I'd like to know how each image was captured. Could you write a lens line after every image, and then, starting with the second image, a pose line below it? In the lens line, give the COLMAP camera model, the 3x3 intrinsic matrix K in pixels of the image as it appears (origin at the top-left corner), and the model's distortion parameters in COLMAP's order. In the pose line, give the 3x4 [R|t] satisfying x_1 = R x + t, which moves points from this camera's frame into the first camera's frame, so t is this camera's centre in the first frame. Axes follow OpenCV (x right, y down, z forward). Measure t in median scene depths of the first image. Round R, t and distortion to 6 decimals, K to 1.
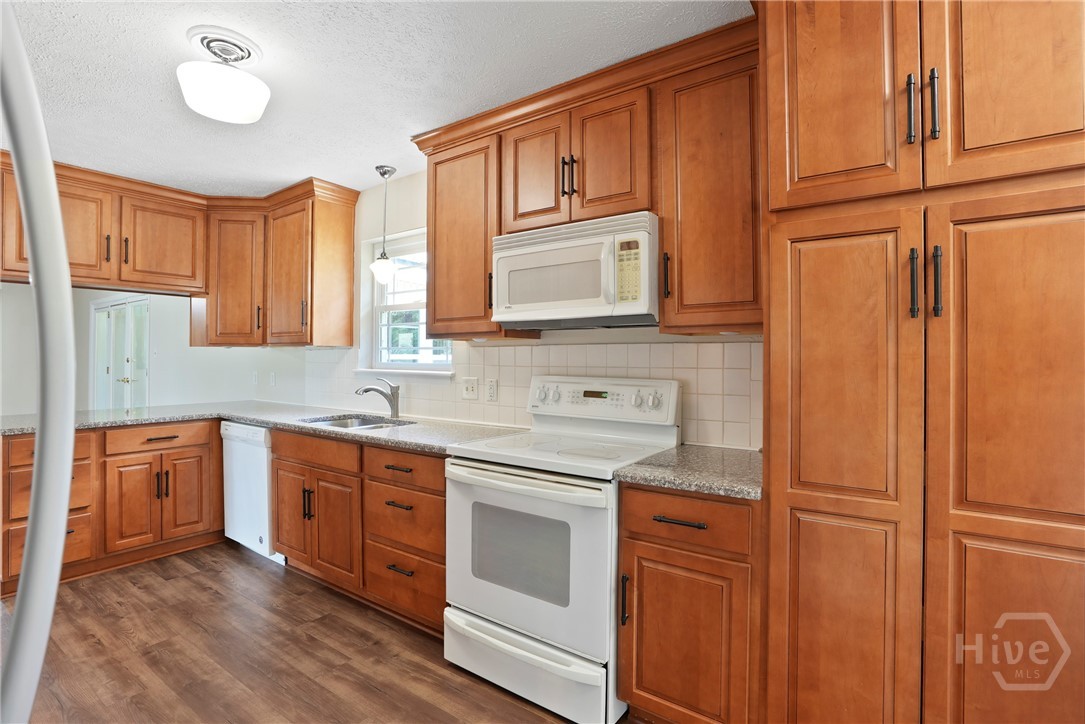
lens RADIAL K [[519.0, 0, 528.7], [0, 519.0, 354.7], [0, 0, 1]] dist [-0.053369, 0.019958]
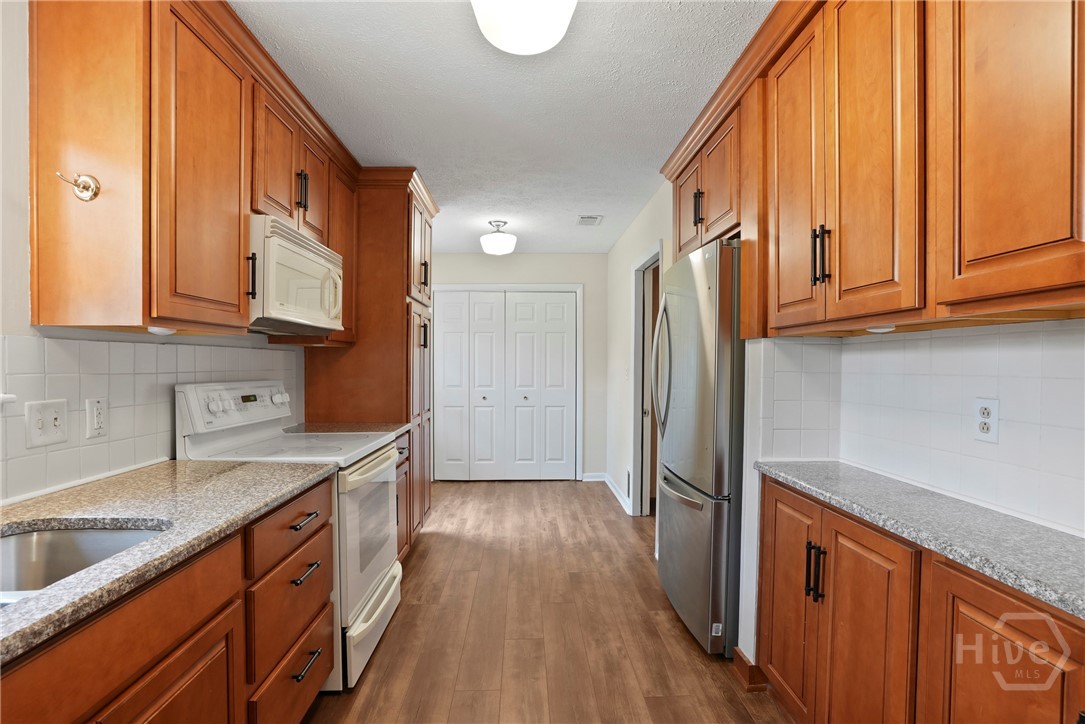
lens RADIAL K [[519.0, 0, 541.8], [0, 519.0, 372.1], [0, 0, 1]] dist [-0.053369, 0.019958]
pose [[-0.626001, -0.015808, 0.779662, -0.751489], [-0.008048, 0.999872, 0.013810, 0.006361], [-0.779781, 0.002370, -0.626049, 0.904245]]
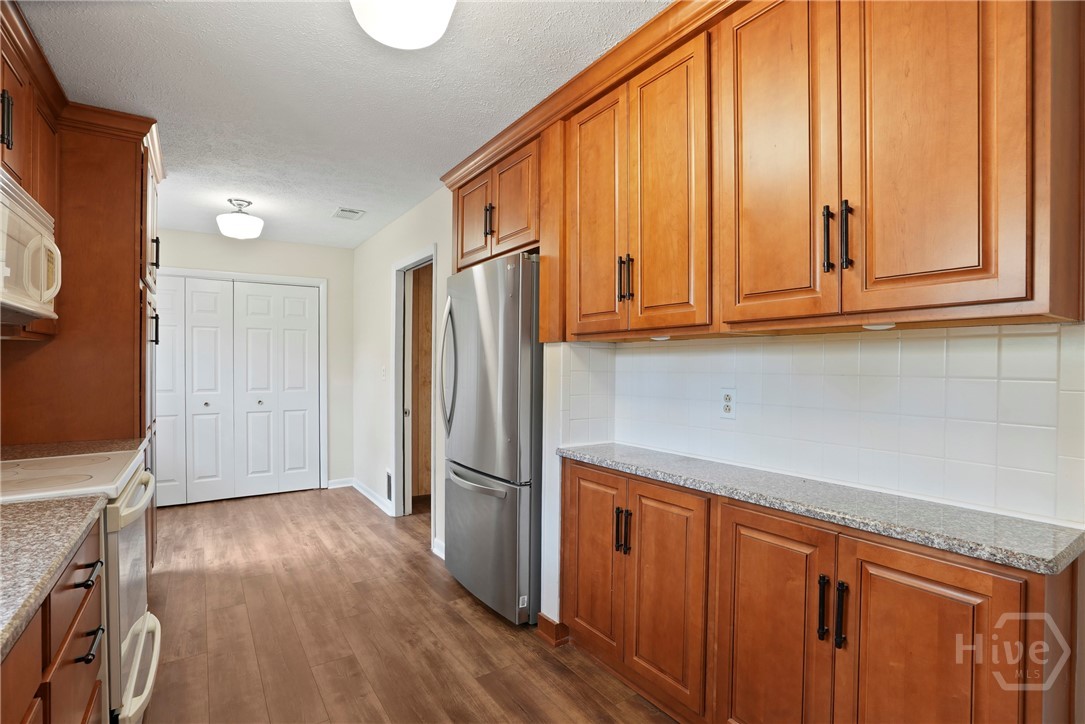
lens RADIAL K [[519.0, 0, 536.9], [0, 519.0, 370.8], [0, 0, 1]] dist [-0.053369, 0.019958]
pose [[-0.943196, -0.008704, 0.332124, -0.642321], [-0.006691, 0.999952, 0.007204, 0.007105], [-0.332171, 0.004573, -0.943208, 1.014430]]
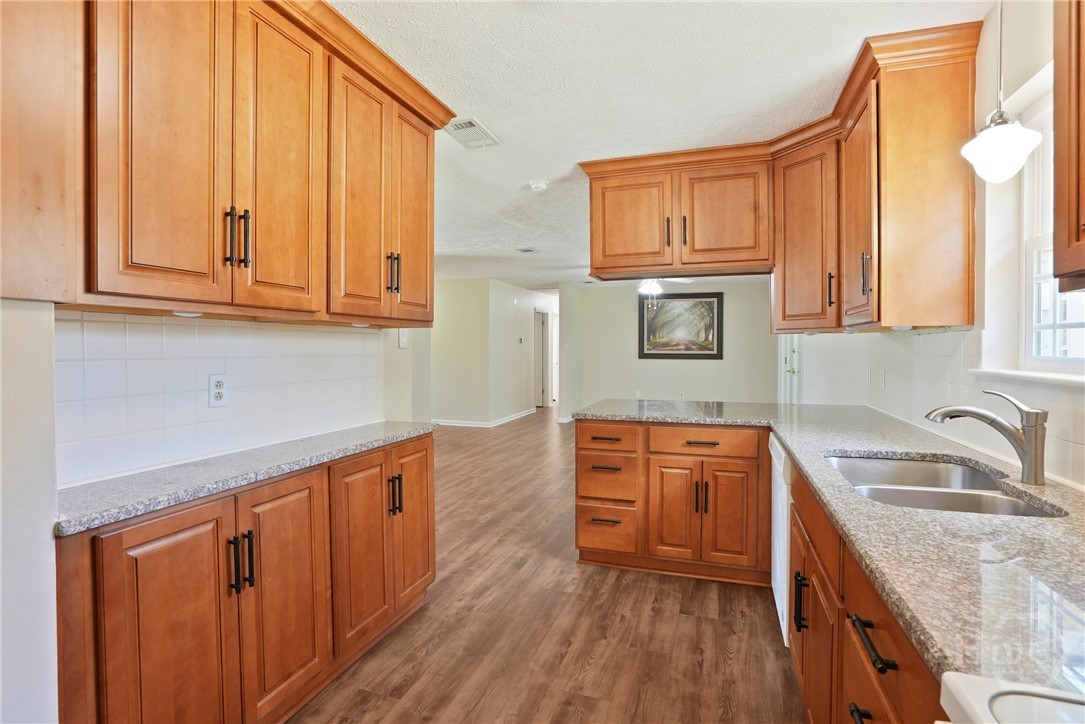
lens RADIAL K [[519.0, 0, 543.6], [0, 519.0, 356.7], [0, 0, 1]] dist [-0.053369, 0.019958]
pose [[0.309227, 0.013469, -0.950893, 0.014016], [0.007475, 0.999834, 0.016593, 0.004861], [0.950959, -0.012239, 0.309075, 0.510063]]
